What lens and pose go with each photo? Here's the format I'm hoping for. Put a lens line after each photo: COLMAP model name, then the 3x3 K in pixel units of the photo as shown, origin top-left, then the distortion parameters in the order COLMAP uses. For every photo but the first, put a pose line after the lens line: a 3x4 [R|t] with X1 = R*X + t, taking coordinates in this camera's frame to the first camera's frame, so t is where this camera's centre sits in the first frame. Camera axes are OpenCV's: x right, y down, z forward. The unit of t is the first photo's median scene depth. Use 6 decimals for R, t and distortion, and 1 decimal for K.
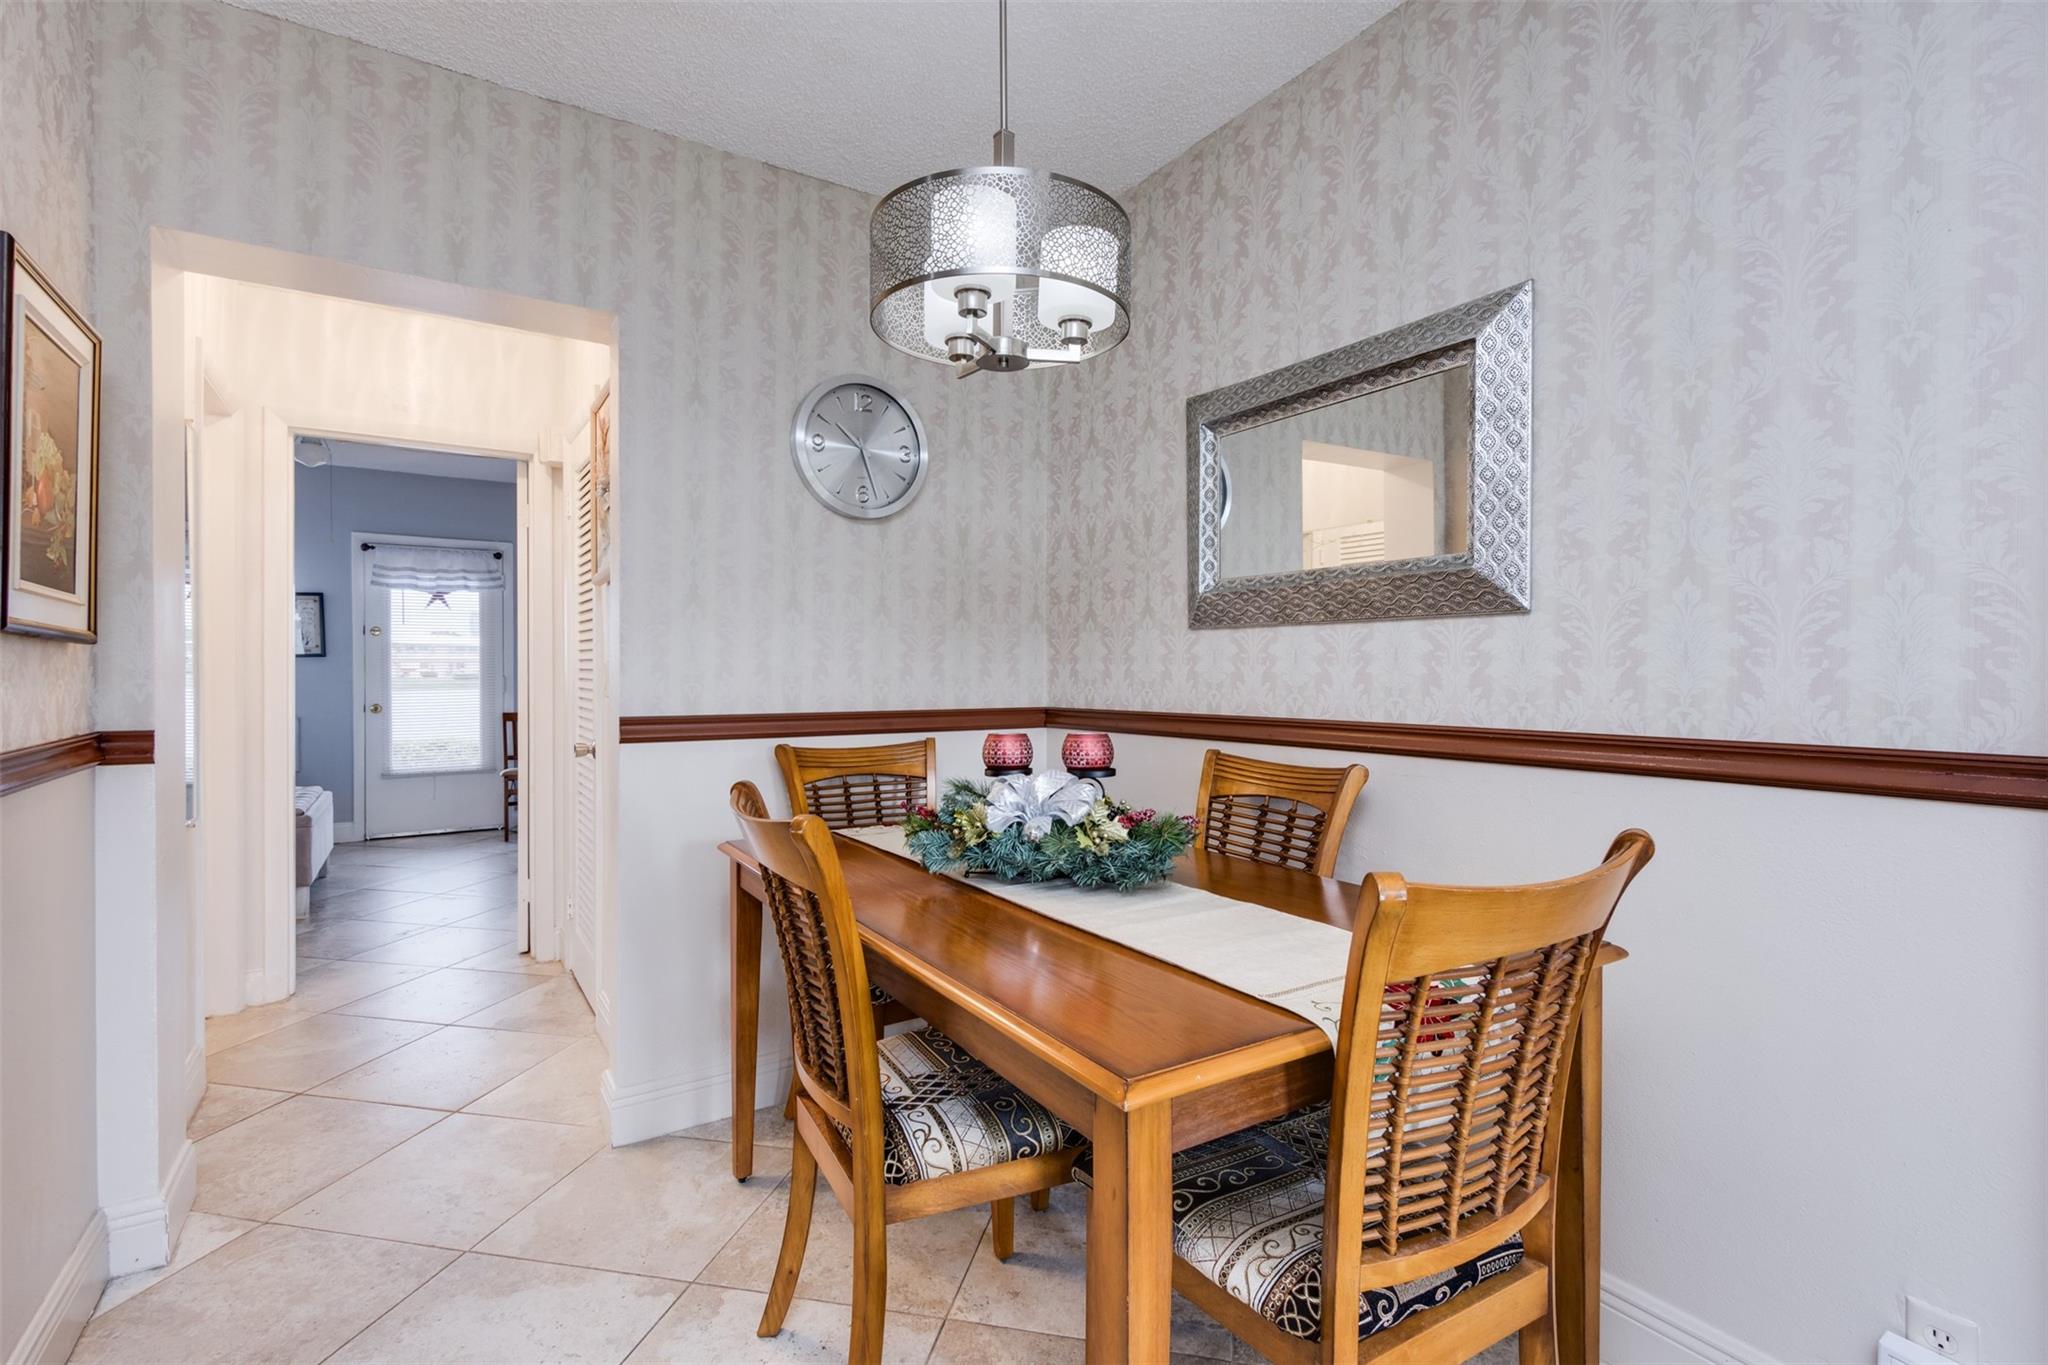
lens RADIAL K [[942.6, 0, 1024.2], [0, 942.6, 678.1], [0, 0, 1]] dist [0.008024, -0.001349]
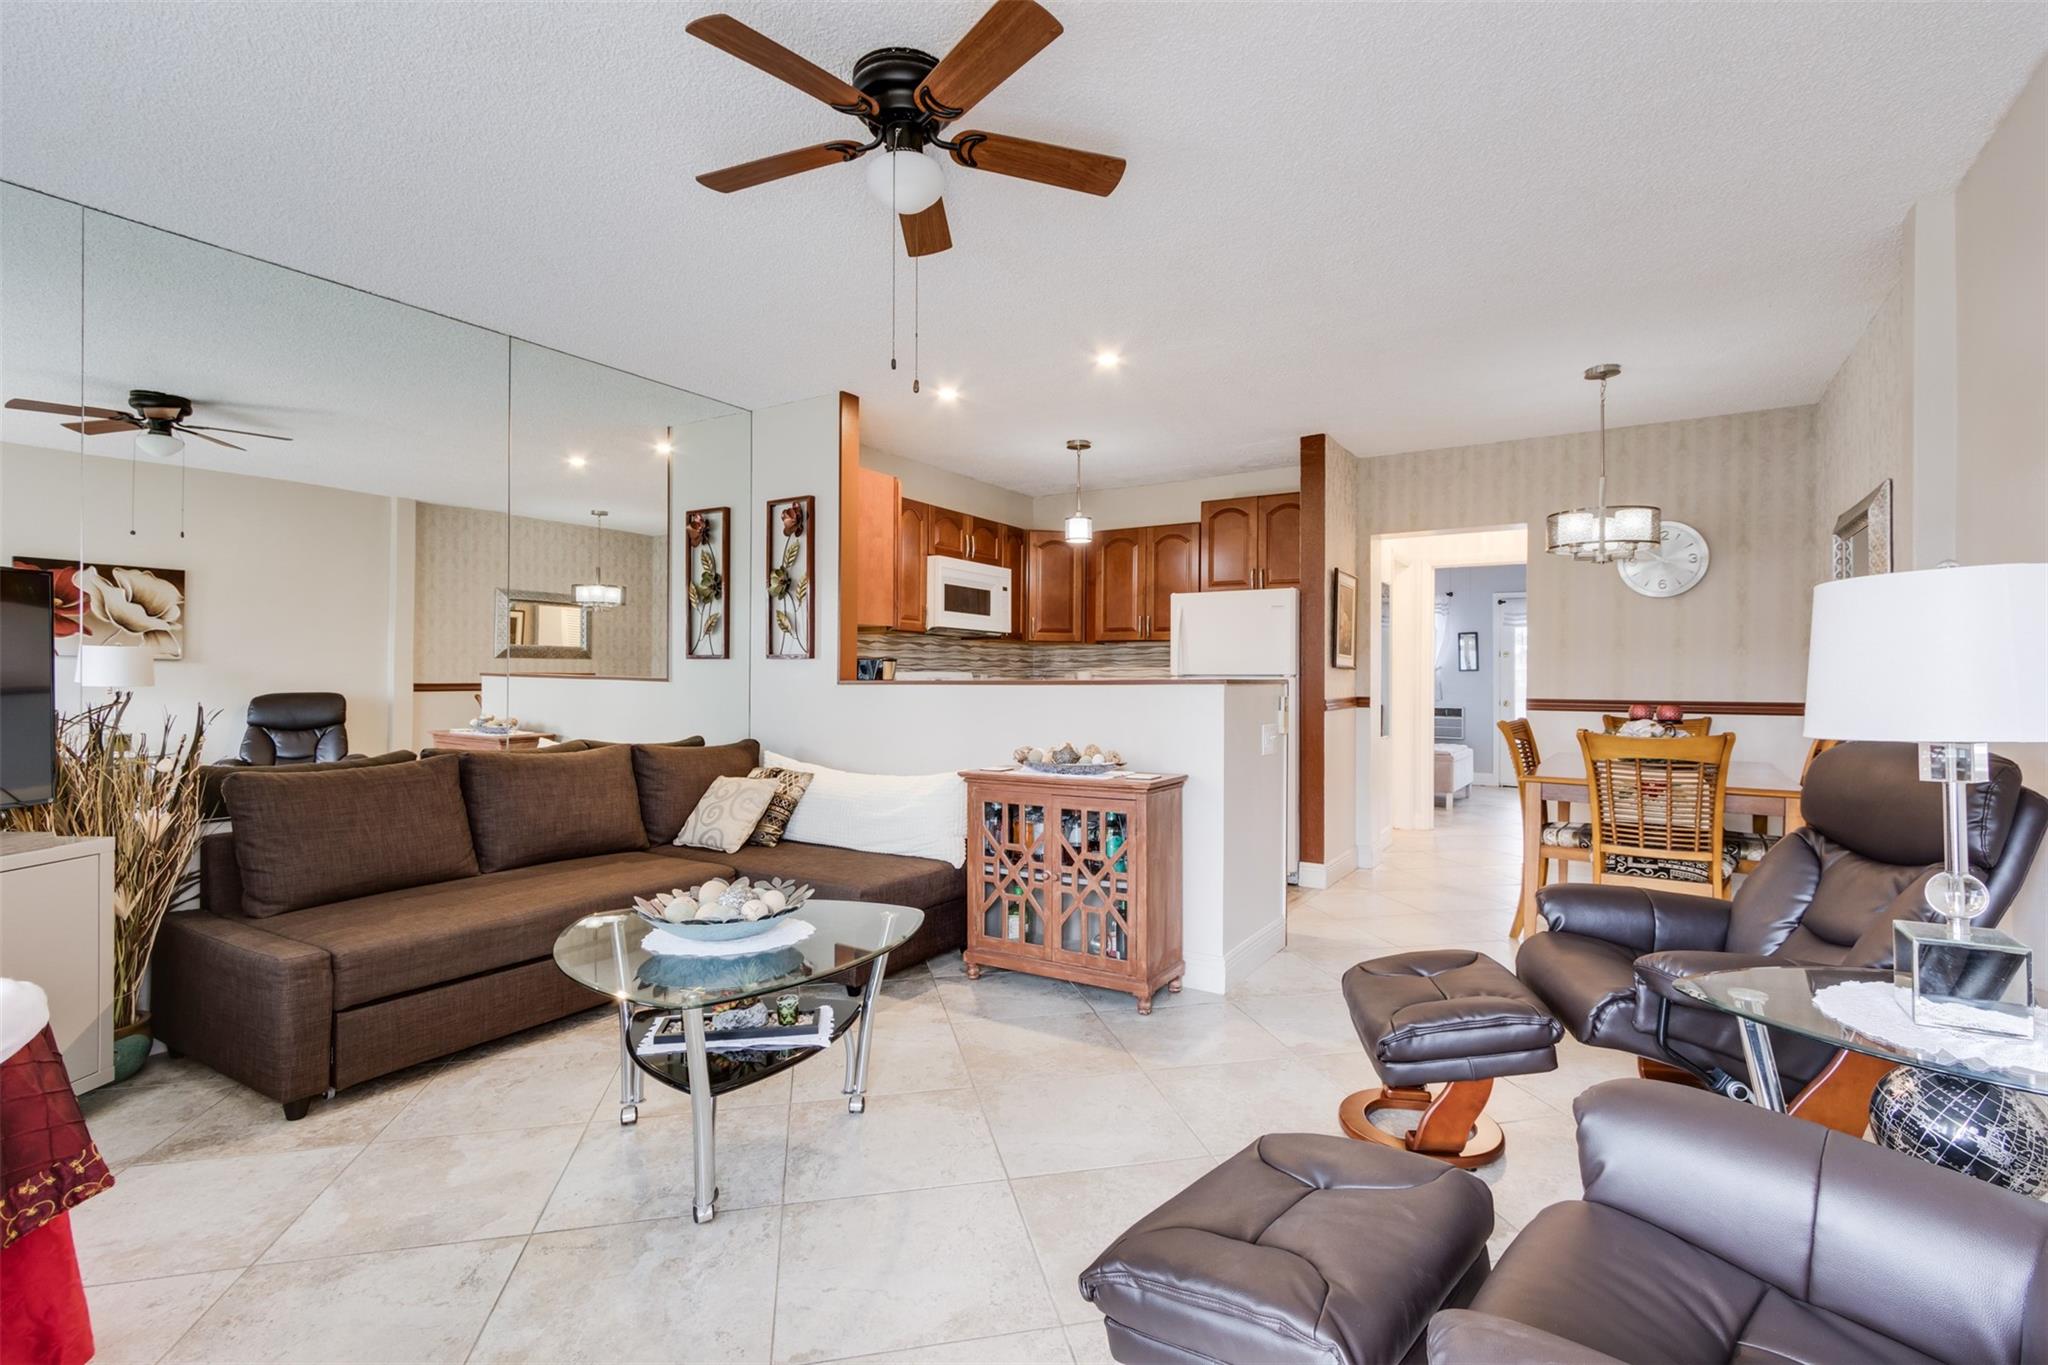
lens RADIAL K [[942.6, 0, 1059.5], [0, 942.6, 679.9], [0, 0, 1]] dist [0.008024, -0.001349]
pose [[0.437397, 0.005408, -0.899252, 1.138407], [-0.011454, 0.999934, 0.000442, 0.006957], [0.899195, 0.010107, 0.437431, -1.020075]]
